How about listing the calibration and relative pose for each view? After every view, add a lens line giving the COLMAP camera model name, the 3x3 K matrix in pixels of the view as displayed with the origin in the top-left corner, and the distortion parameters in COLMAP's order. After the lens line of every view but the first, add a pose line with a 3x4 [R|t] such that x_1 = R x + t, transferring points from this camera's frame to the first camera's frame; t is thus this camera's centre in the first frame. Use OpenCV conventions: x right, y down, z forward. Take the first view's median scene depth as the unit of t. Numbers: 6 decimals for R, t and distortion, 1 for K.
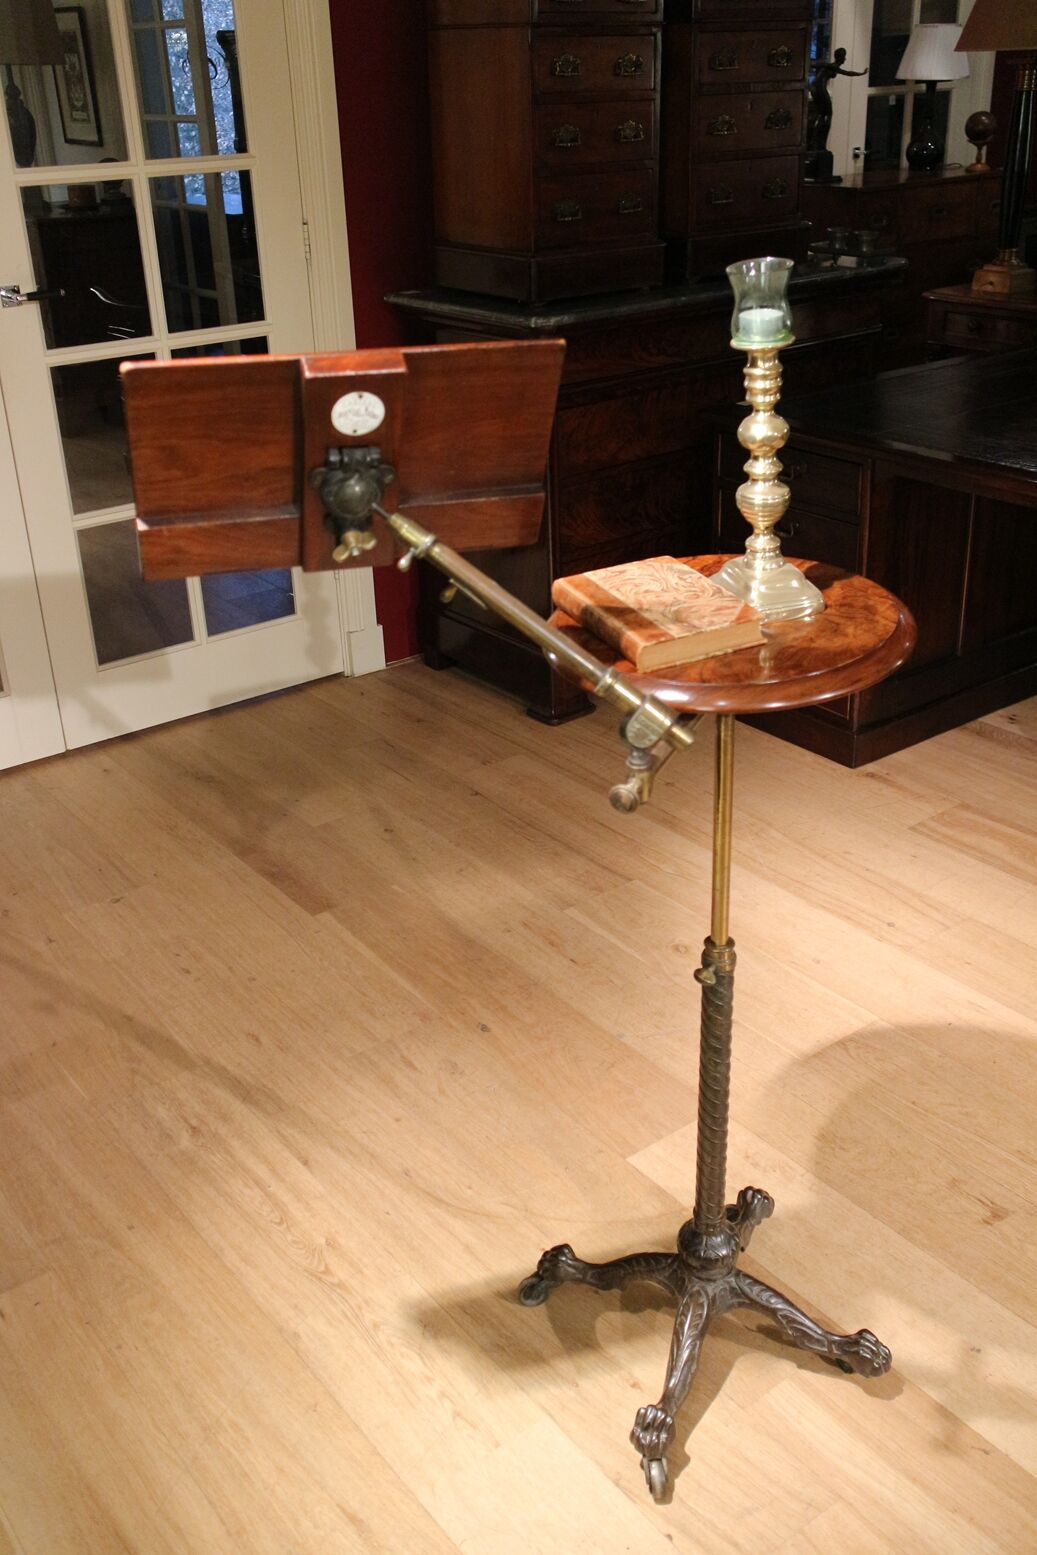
lens RADIAL K [[1517.5, 0, 533.4], [0, 1517.5, 787.1], [0, 0, 1]] dist [-0.001418, 0.000000]
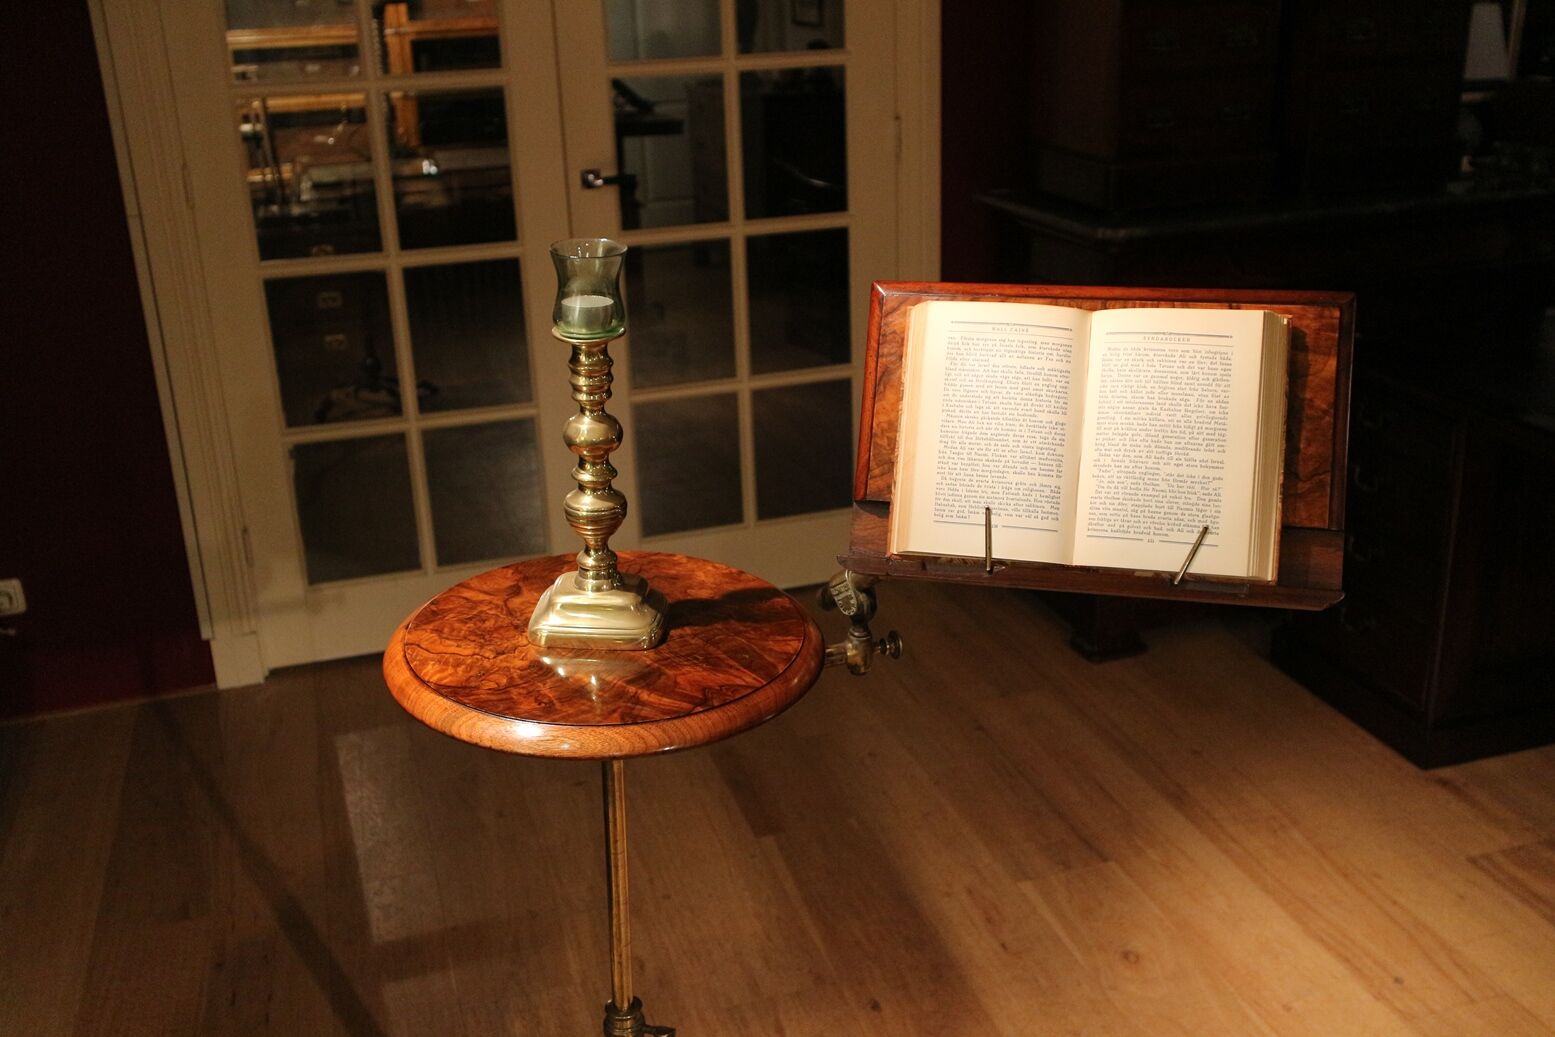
lens RADIAL K [[1517.5, 0, 787.6], [0, 1517.5, 519.4], [0, 0, 1]] dist [-0.001418, 0.000000]
pose [[0.941731, 0.118510, -0.314800, 0.179663], [-0.143688, 0.987926, -0.057928, -0.071600], [0.304134, 0.099786, 0.947389, 0.110699]]
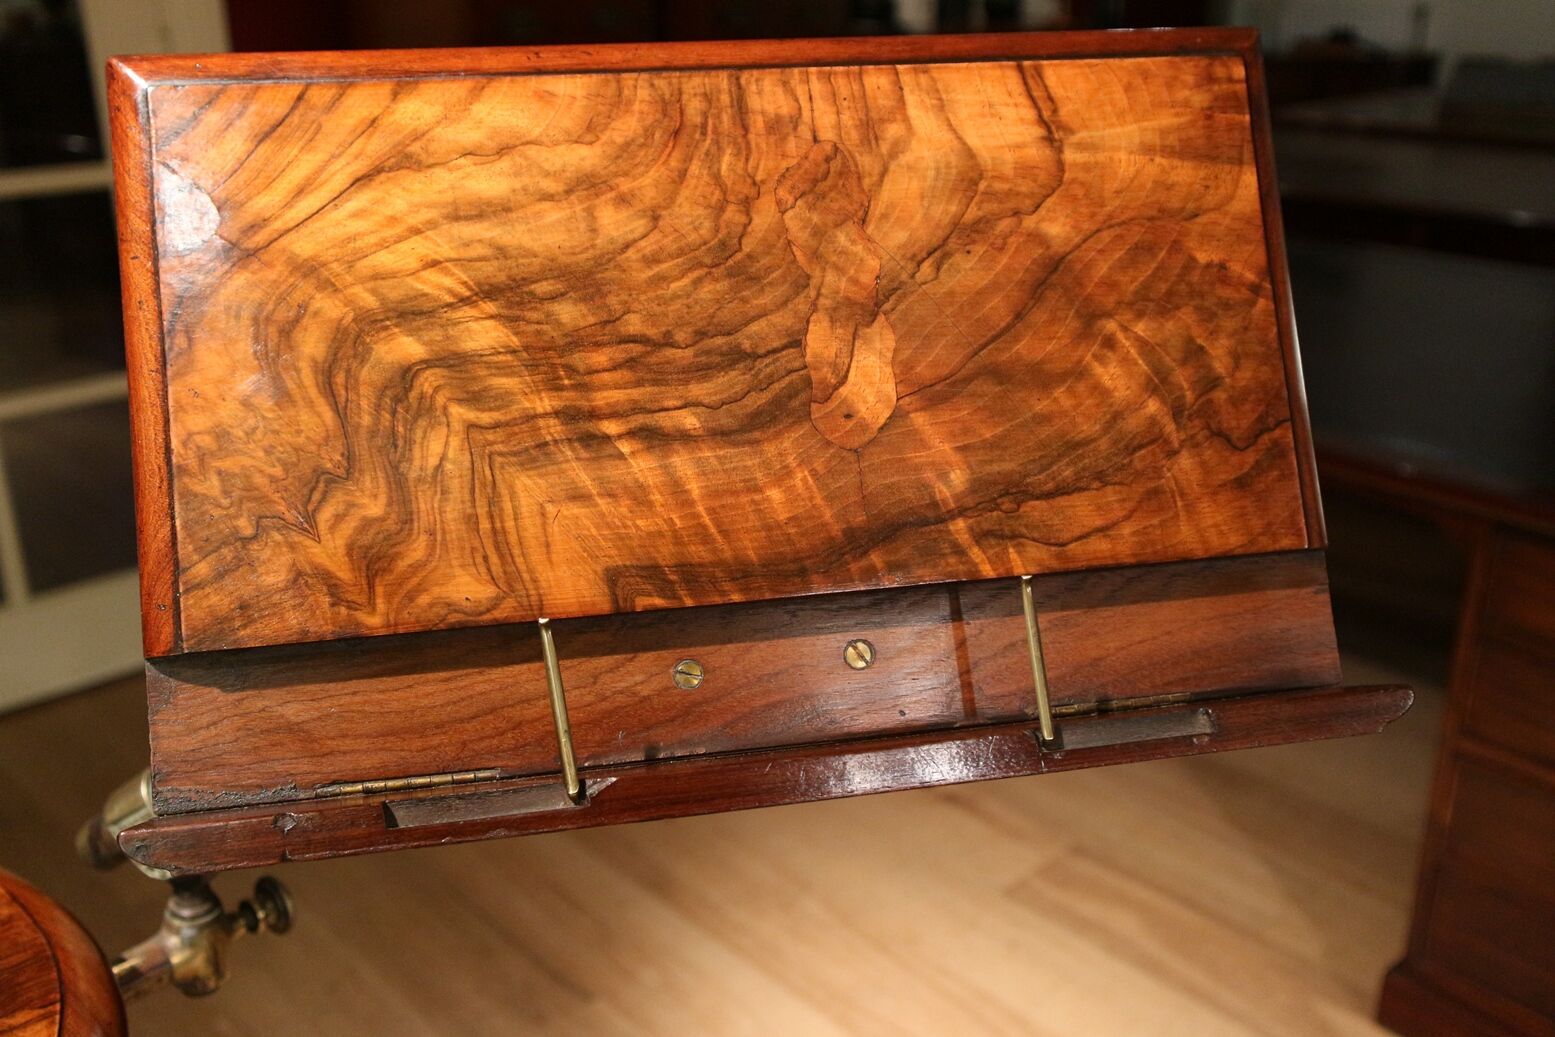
lens RADIAL K [[1517.5, 0, 799.5], [0, 1517.5, 518.6], [0, 0, 1]] dist [-0.001418, 0.000000]
pose [[0.991772, -0.026869, 0.125166, 0.095153], [0.037989, 0.995455, -0.087327, -0.108361], [-0.122250, 0.091364, 0.988285, 0.407555]]
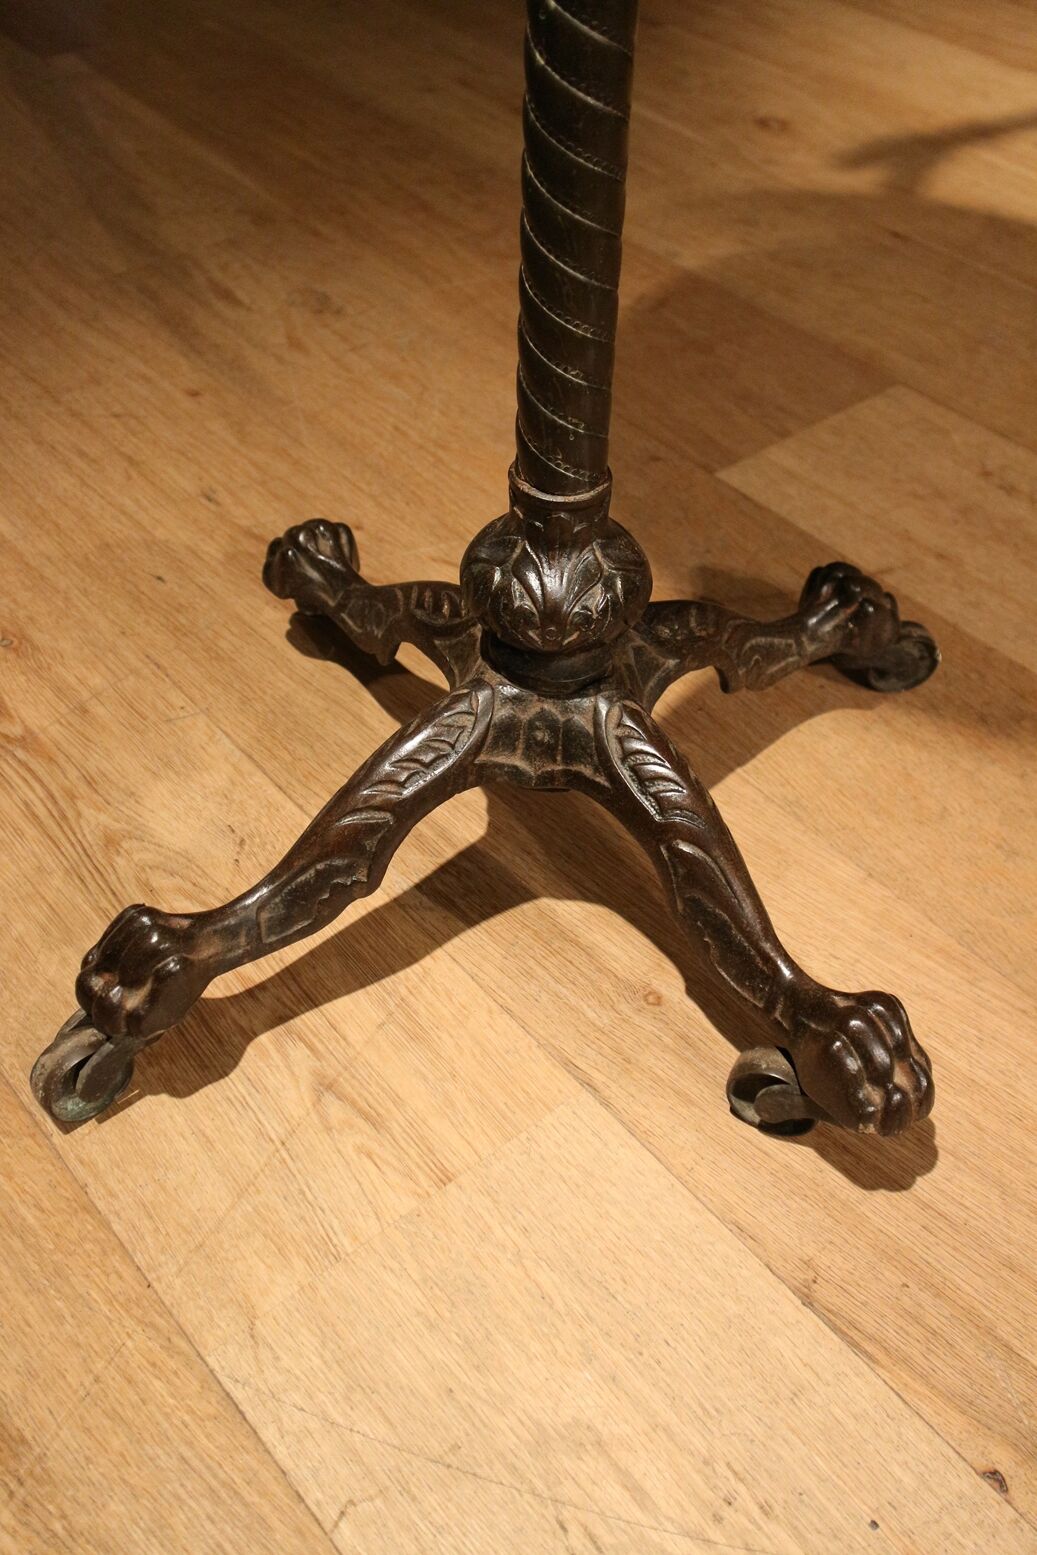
lens RADIAL K [[1517.5, 0, 530.2], [0, 1517.5, 760.7], [0, 0, 1]] dist [-0.001418, 0.000000]
pose [[0.997484, 0.003423, 0.070806, -0.021896], [-0.025087, 0.951236, 0.307442, 0.179383], [-0.066300, -0.308445, 0.948929, 0.529031]]
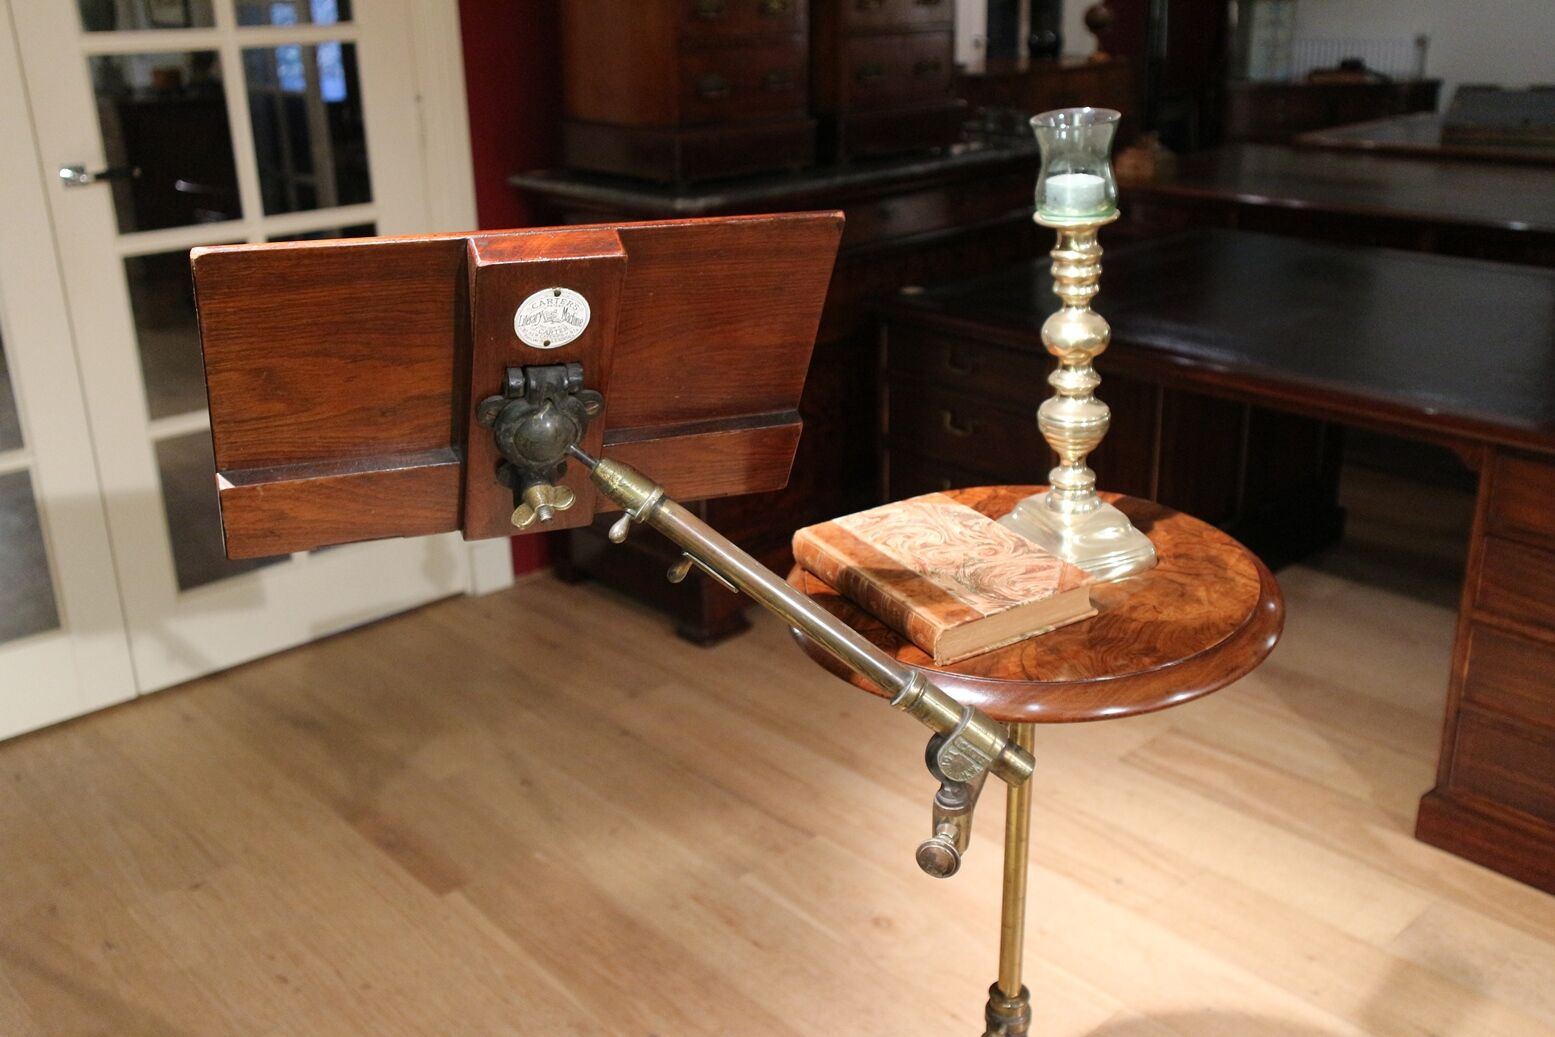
lens RADIAL K [[1517.5, 0, 786.4], [0, 1517.5, 516.8], [0, 0, 1]] dist [-0.001418, 0.000000]
pose [[0.994915, -0.020960, 0.098518, -0.040314], [0.030570, 0.994808, -0.097073, -0.044456], [-0.095972, 0.099591, 0.990389, 0.163688]]
